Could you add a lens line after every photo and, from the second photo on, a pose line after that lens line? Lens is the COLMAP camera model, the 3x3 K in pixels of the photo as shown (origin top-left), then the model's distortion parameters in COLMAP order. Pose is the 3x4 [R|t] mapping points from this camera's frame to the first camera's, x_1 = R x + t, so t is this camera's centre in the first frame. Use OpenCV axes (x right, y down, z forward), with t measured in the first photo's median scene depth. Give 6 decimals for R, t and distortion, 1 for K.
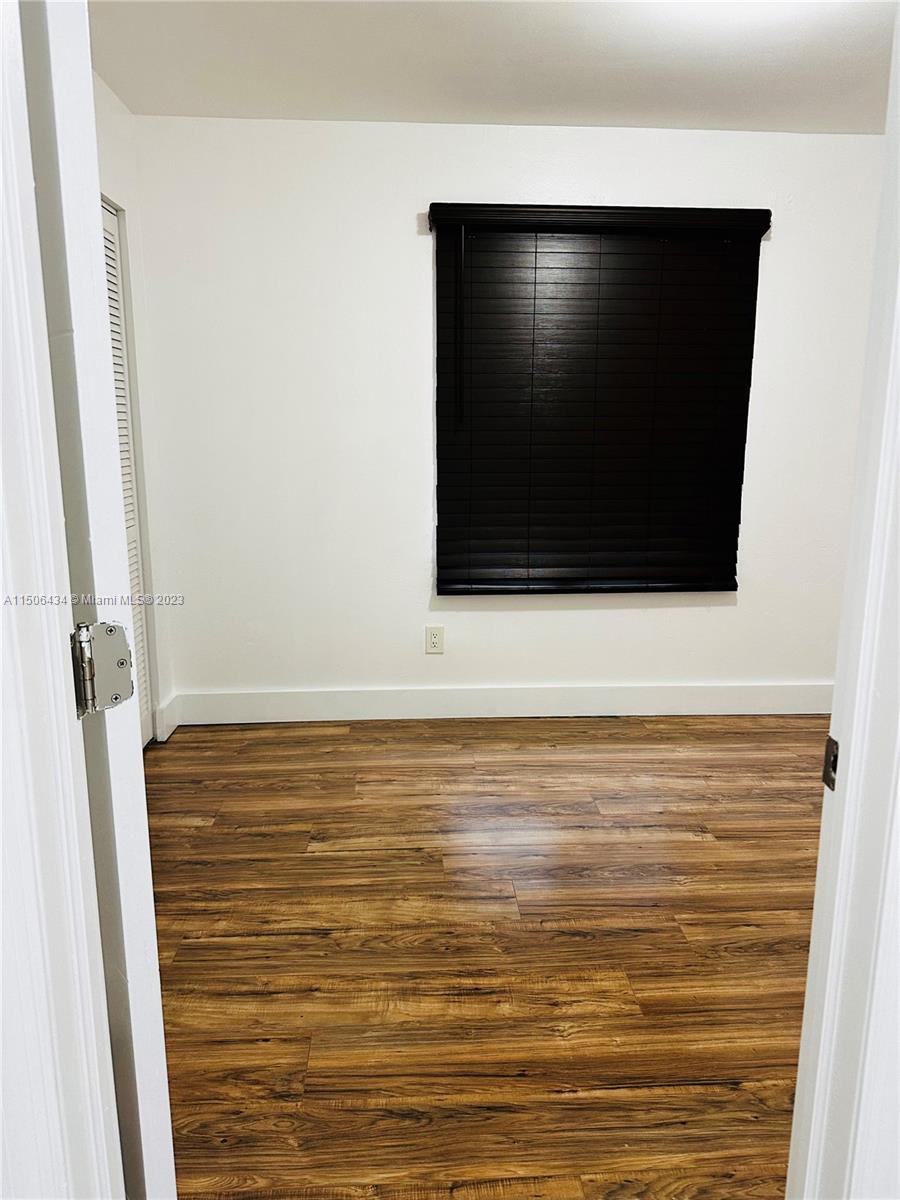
lens RADIAL K [[845.8, 0, 450.7], [0, 845.8, 590.3], [0, 0, 1]] dist [0.059378, -0.071153]
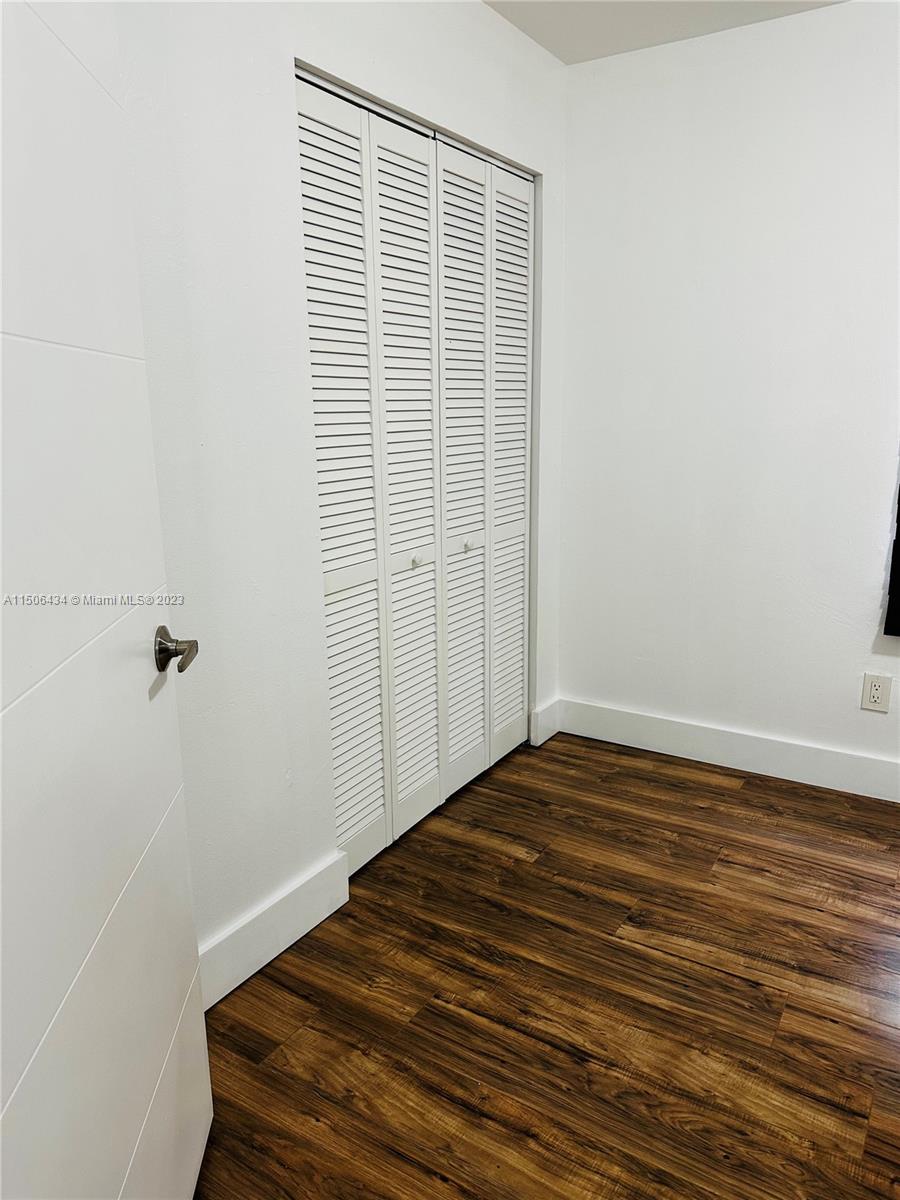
lens RADIAL K [[845.8, 0, 451.4], [0, 845.8, 588.7], [0, 0, 1]] dist [0.059378, -0.071153]
pose [[0.815159, 0.119457, -0.566785, 0.125689], [-0.103950, 0.992787, 0.059739, -0.055153], [0.569833, 0.010221, 0.821697, 0.224247]]
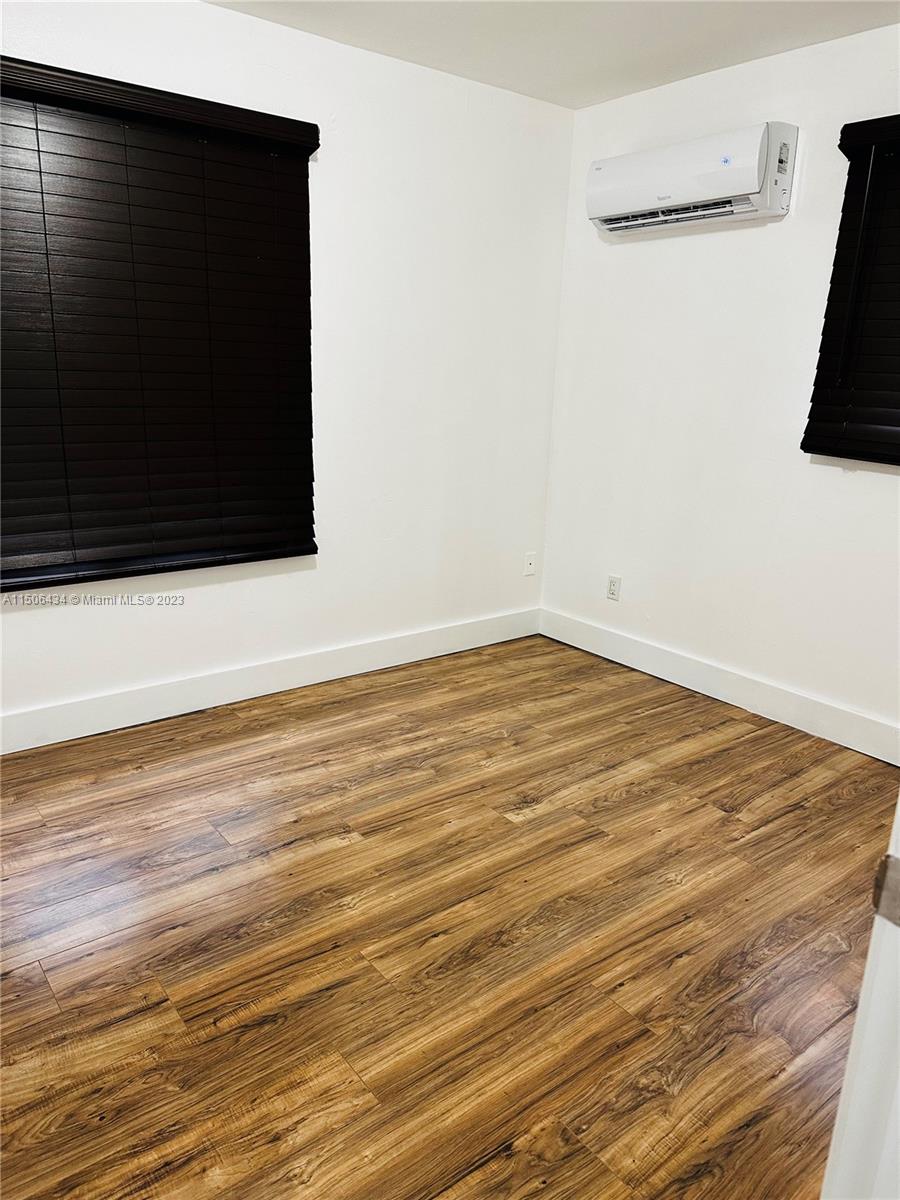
lens RADIAL K [[845.8, 0, 451.4], [0, 845.8, 596.9], [0, 0, 1]] dist [0.059378, -0.071153]
pose [[0.823041, -0.130527, 0.552781, -0.083354], [0.081829, 0.990332, 0.112008, -0.059754], [-0.562057, -0.046954, 0.825765, 0.205516]]
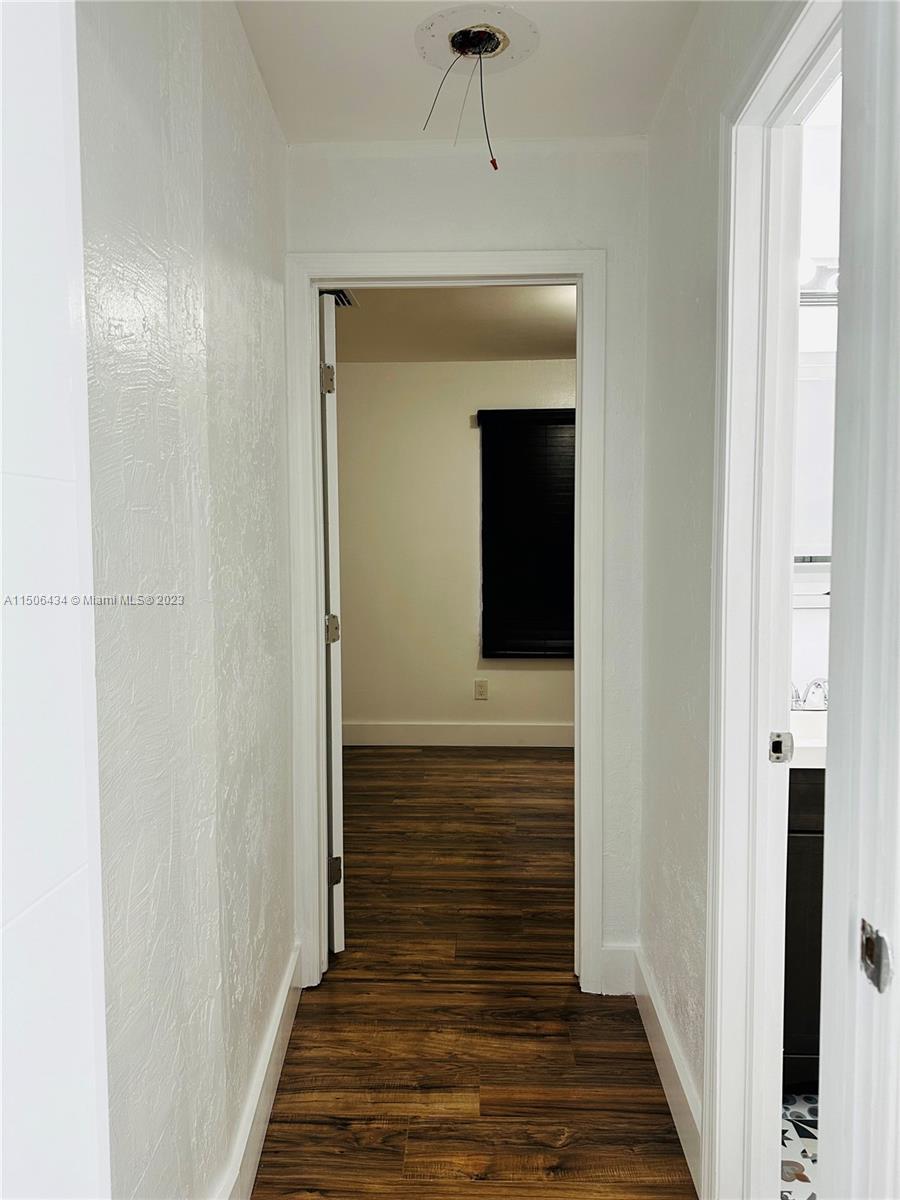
lens RADIAL K [[845.8, 0, 451.4], [0, 845.8, 595.8], [0, 0, 1]] dist [0.059378, -0.071153]
pose [[0.994712, 0.000945, -0.102702, 0.108424], [-0.013973, 0.991905, -0.126210, 0.112832], [0.101752, 0.126977, 0.986673, -0.635742]]
